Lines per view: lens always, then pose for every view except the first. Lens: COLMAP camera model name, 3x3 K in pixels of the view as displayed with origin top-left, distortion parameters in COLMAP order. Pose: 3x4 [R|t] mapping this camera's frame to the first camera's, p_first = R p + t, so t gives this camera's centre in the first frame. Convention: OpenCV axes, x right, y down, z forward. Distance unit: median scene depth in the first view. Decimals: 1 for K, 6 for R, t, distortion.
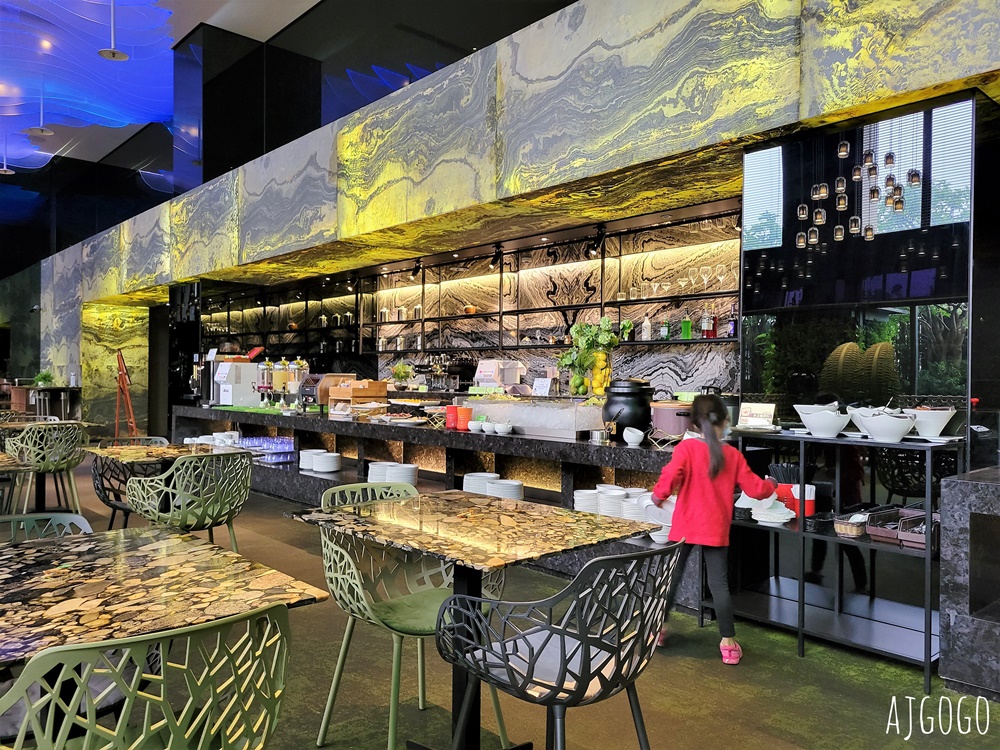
lens RADIAL K [[751.3, 0, 498.3], [0, 751.3, 377.5], [0, 0, 1]] dist [0.054340, -0.046593]
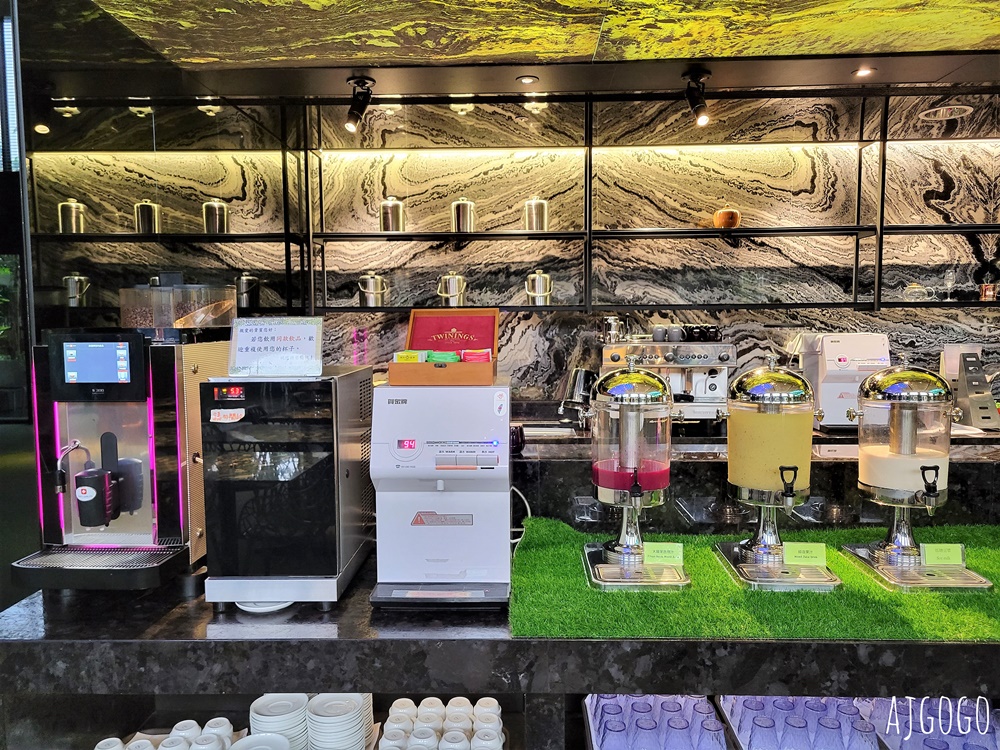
lens RADIAL K [[751.3, 0, 499.5], [0, 751.3, 376.4], [0, 0, 1]] dist [0.054340, -0.046593]
pose [[0.690525, -0.069811, 0.719931, -0.489659], [0.014071, 0.996440, 0.083127, -0.037989], [-0.723171, -0.047271, 0.689049, 0.836402]]
